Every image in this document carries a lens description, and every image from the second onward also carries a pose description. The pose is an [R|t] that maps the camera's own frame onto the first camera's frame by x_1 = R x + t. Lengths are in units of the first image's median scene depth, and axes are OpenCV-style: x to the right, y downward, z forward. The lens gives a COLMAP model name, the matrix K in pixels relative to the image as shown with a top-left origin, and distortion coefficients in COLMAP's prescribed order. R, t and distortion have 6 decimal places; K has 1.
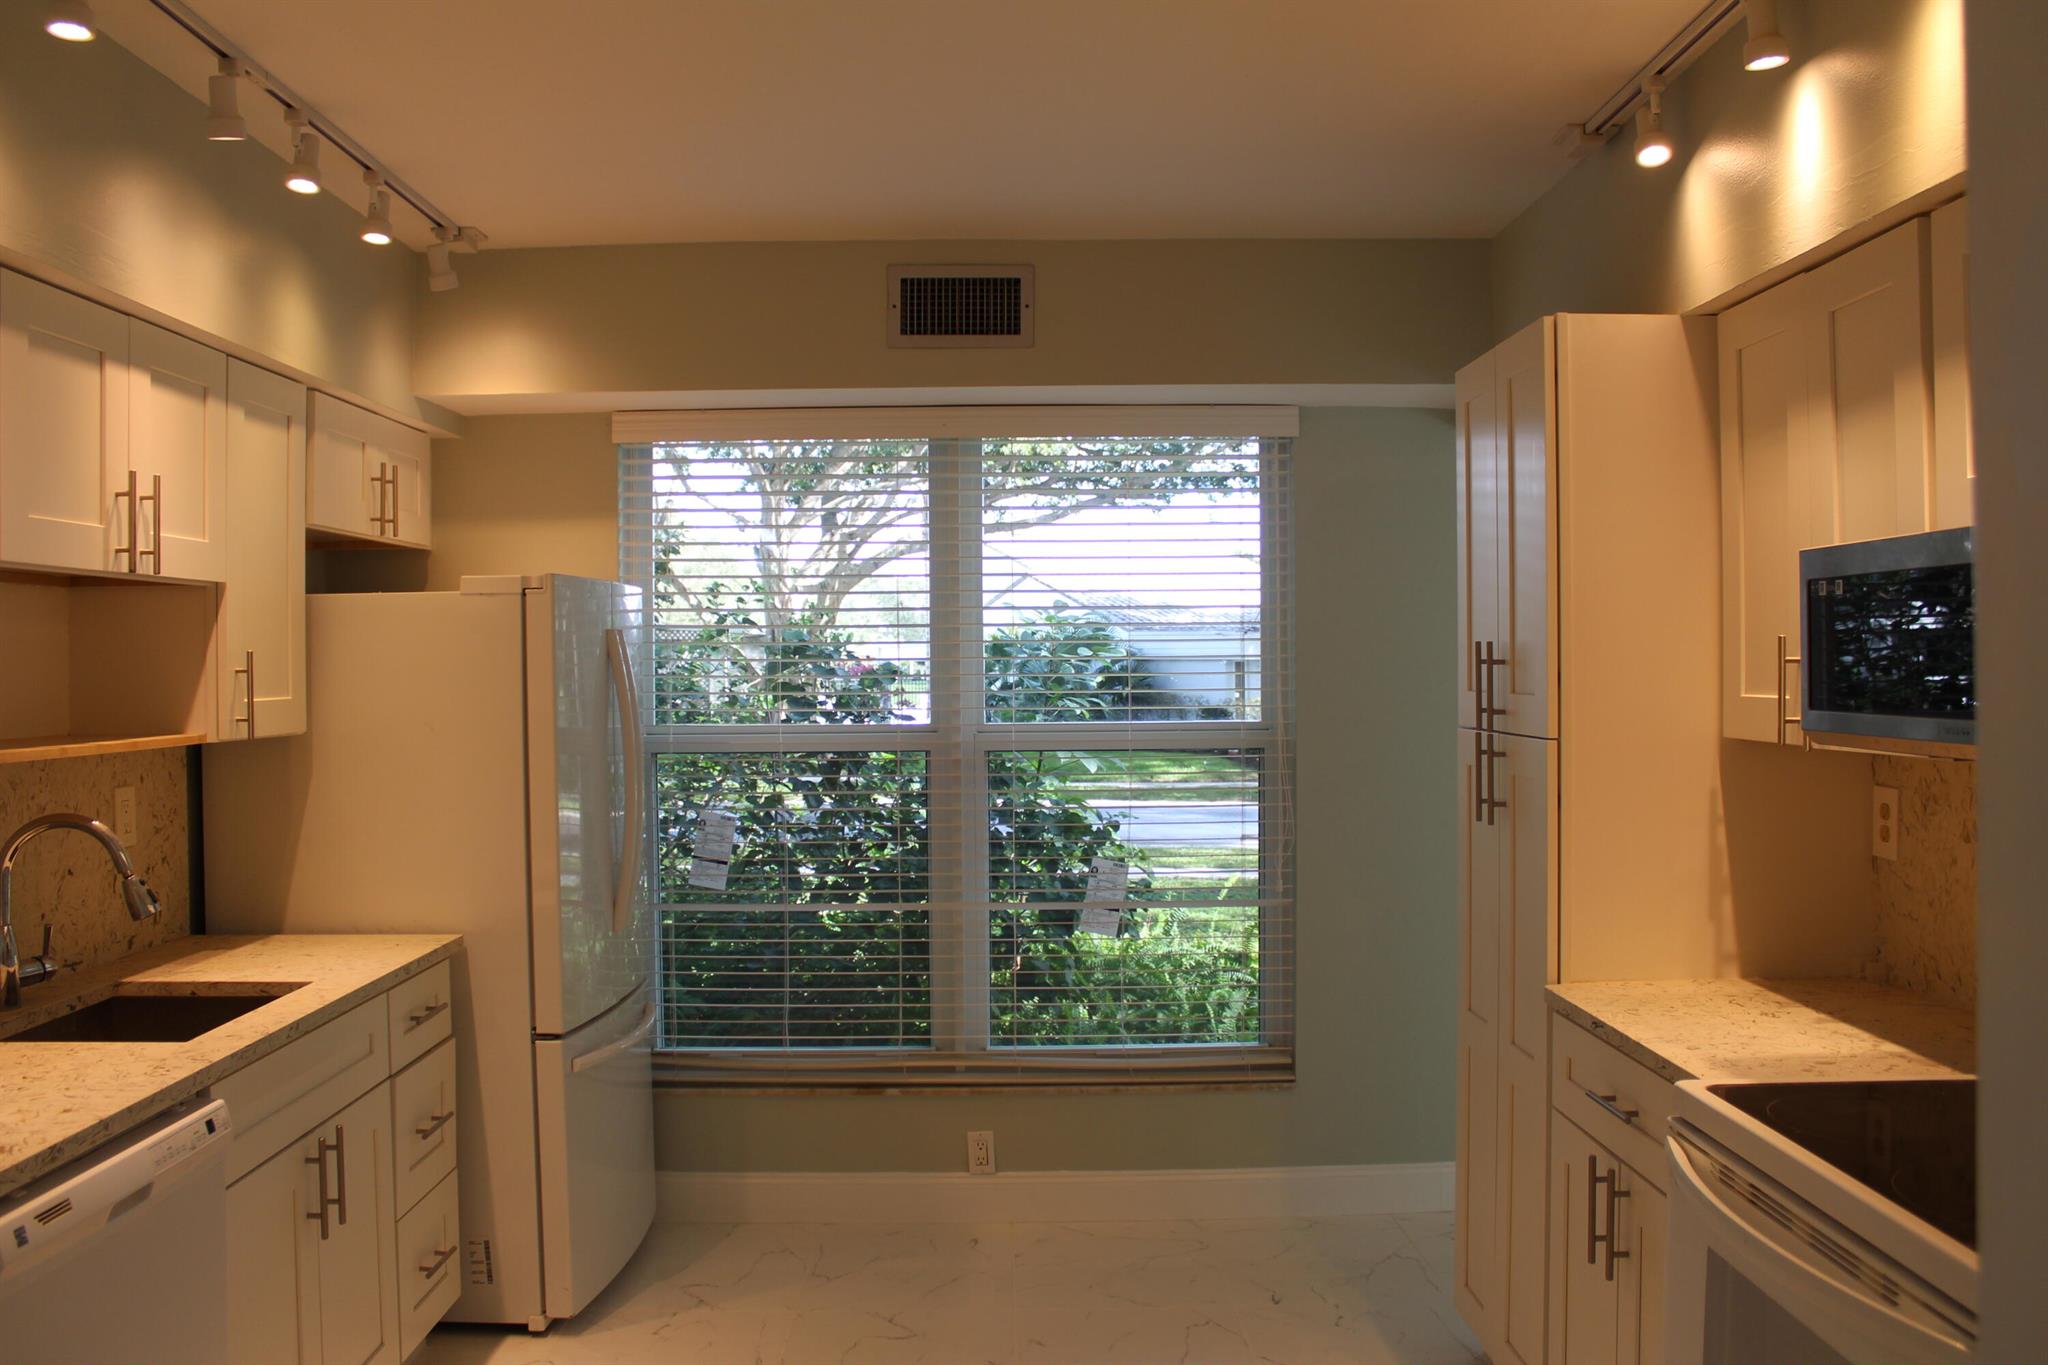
lens RADIAL K [[1697.9, 0, 1021.9], [0, 1697.9, 664.6], [0, 0, 1]] dist [-0.167134, 0.155073]
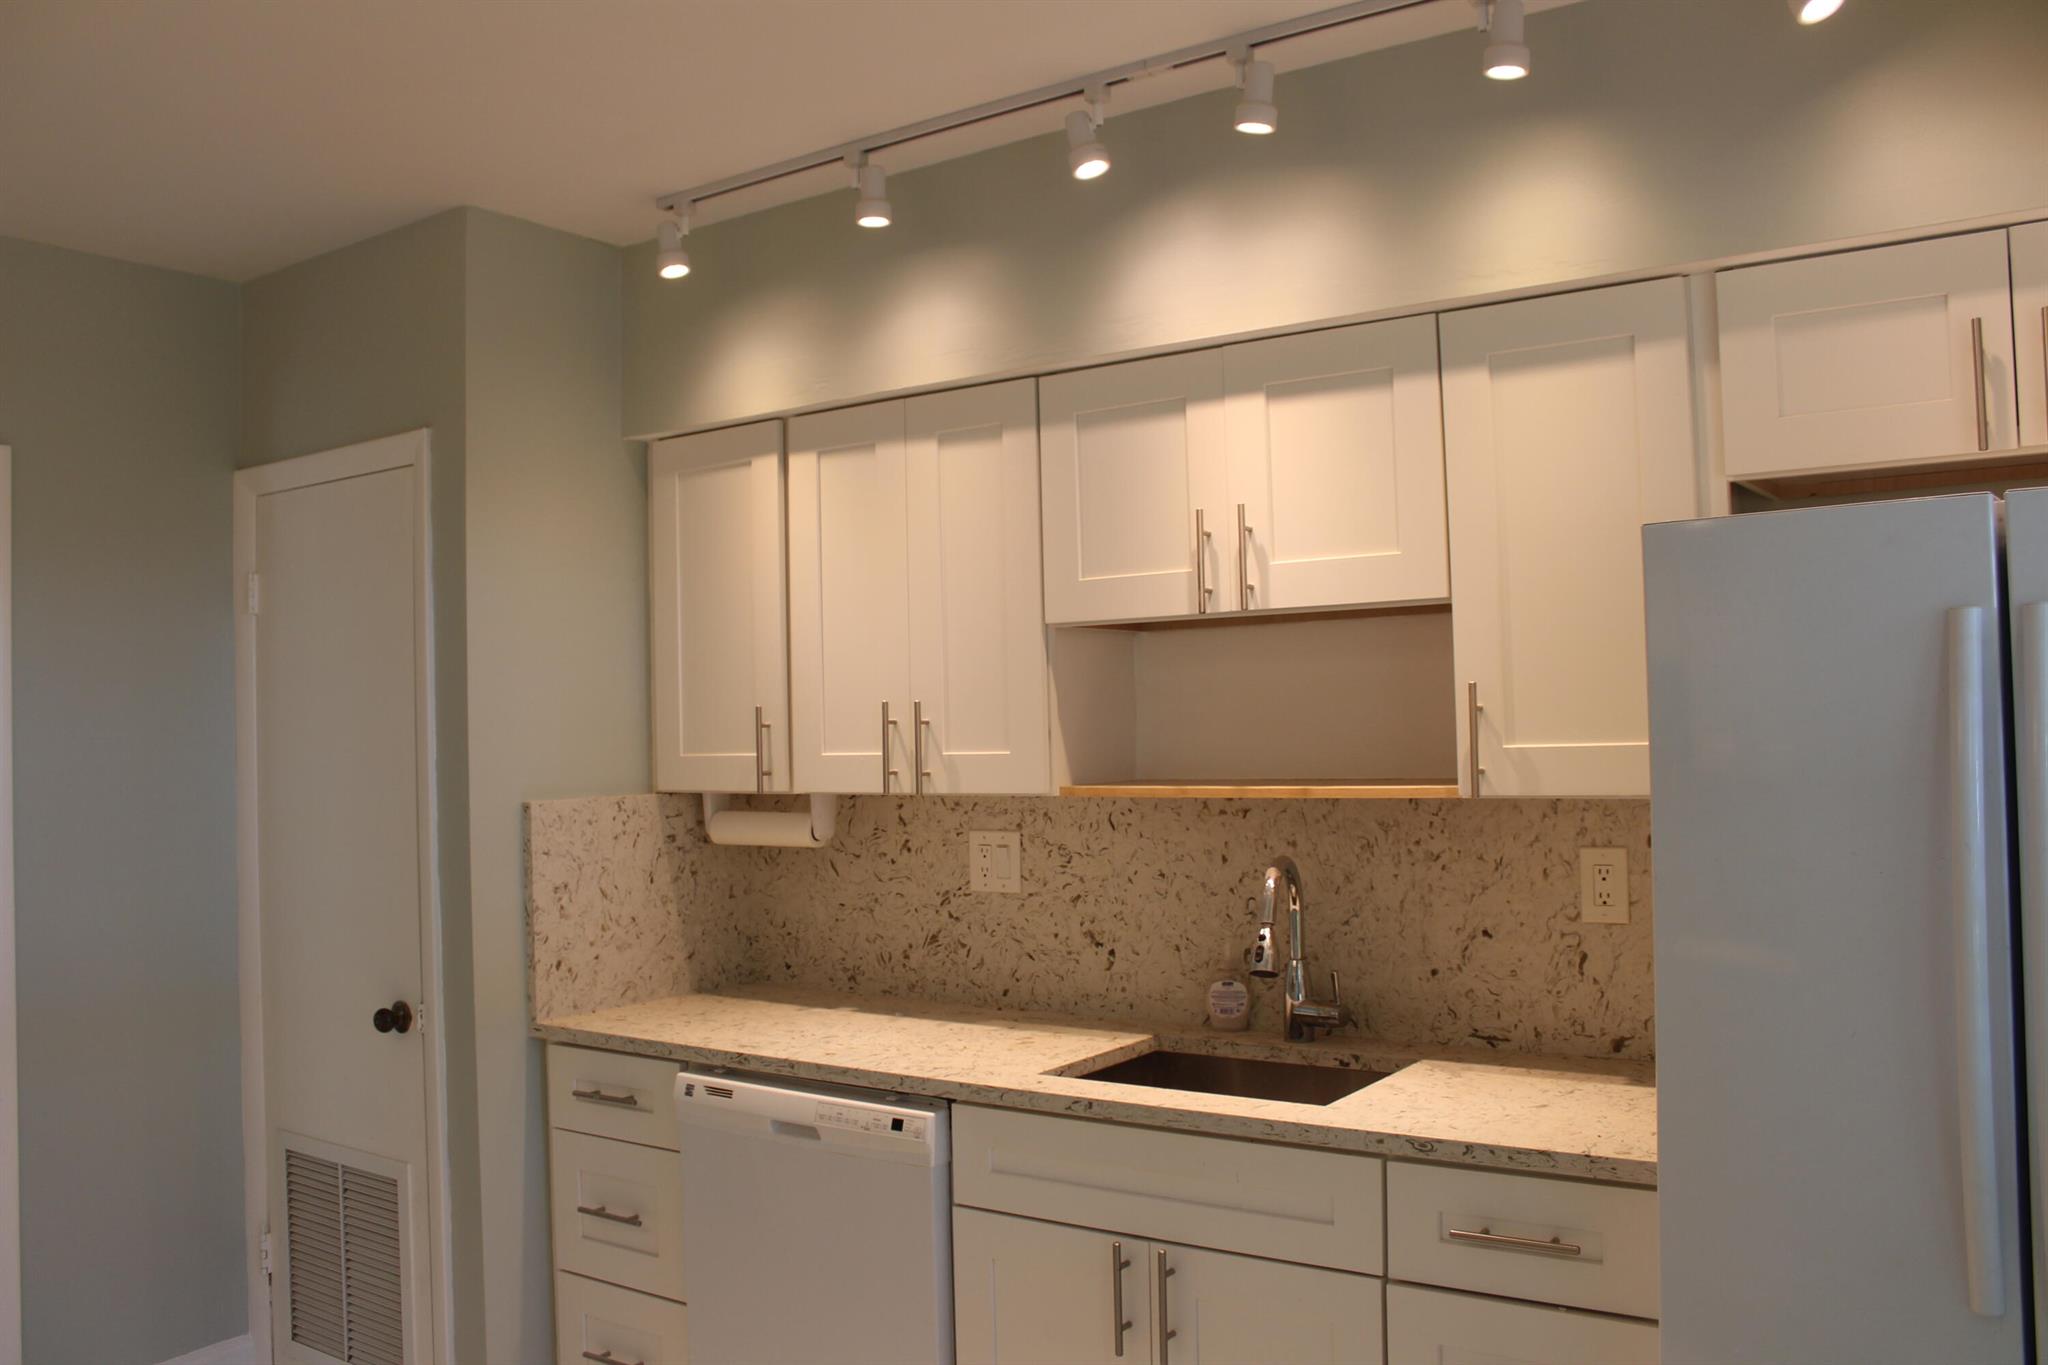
lens RADIAL K [[1697.9, 0, 1021.9], [0, 1697.9, 664.6], [0, 0, 1]] dist [-0.167134, 0.155073]
pose [[-0.581555, -0.004438, -0.813495, 0.232457], [0.027735, 0.999296, -0.025280, -0.001761], [0.813034, -0.037264, -0.581022, 1.029106]]
